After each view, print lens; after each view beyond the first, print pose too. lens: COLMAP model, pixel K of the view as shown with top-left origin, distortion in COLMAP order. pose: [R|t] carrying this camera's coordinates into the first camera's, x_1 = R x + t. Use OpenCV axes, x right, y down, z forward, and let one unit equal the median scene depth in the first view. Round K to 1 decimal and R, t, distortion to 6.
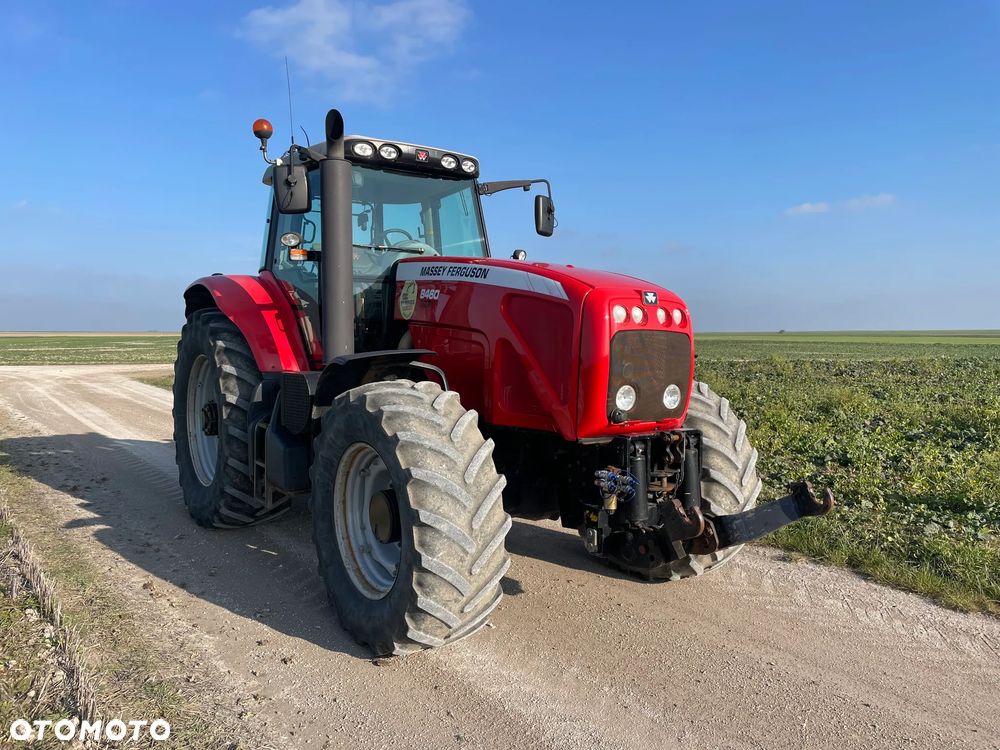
lens RADIAL K [[746.7, 0, 500.4], [0, 746.7, 367.9], [0, 0, 1]] dist [0.094648, -0.120418]
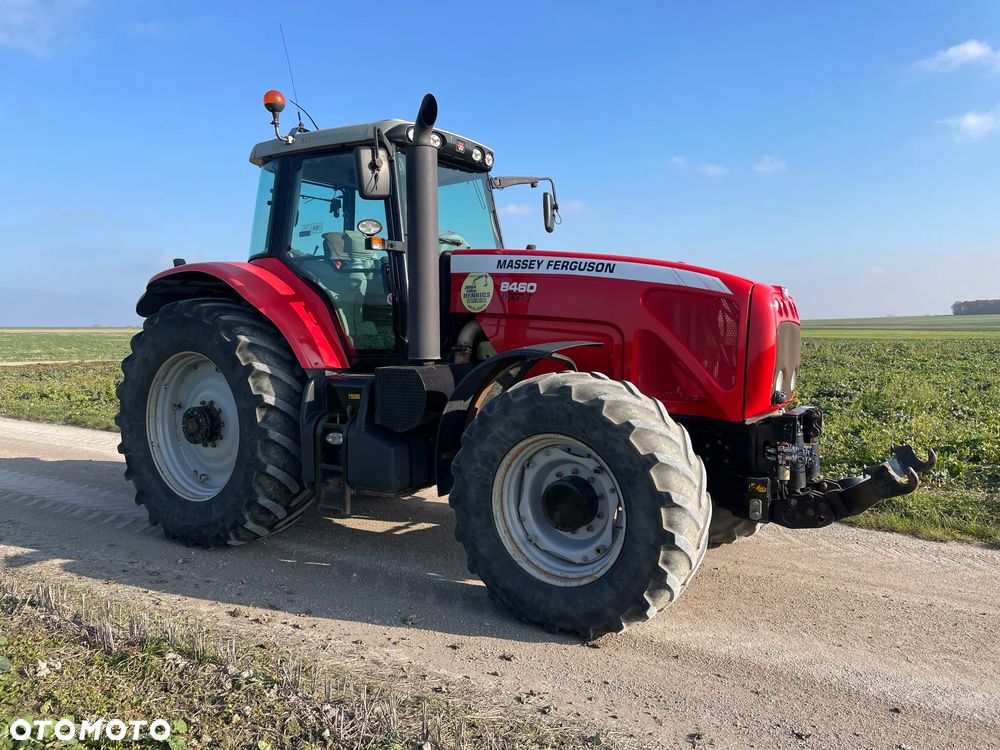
lens RADIAL K [[746.7, 0, 500.4], [0, 746.7, 367.9], [0, 0, 1]] dist [0.094648, -0.120418]
pose [[0.932939, -0.023906, 0.359240, -0.465516], [0.021051, 0.999708, 0.011859, -0.001920], [-0.359418, -0.003501, 0.933170, 0.064417]]
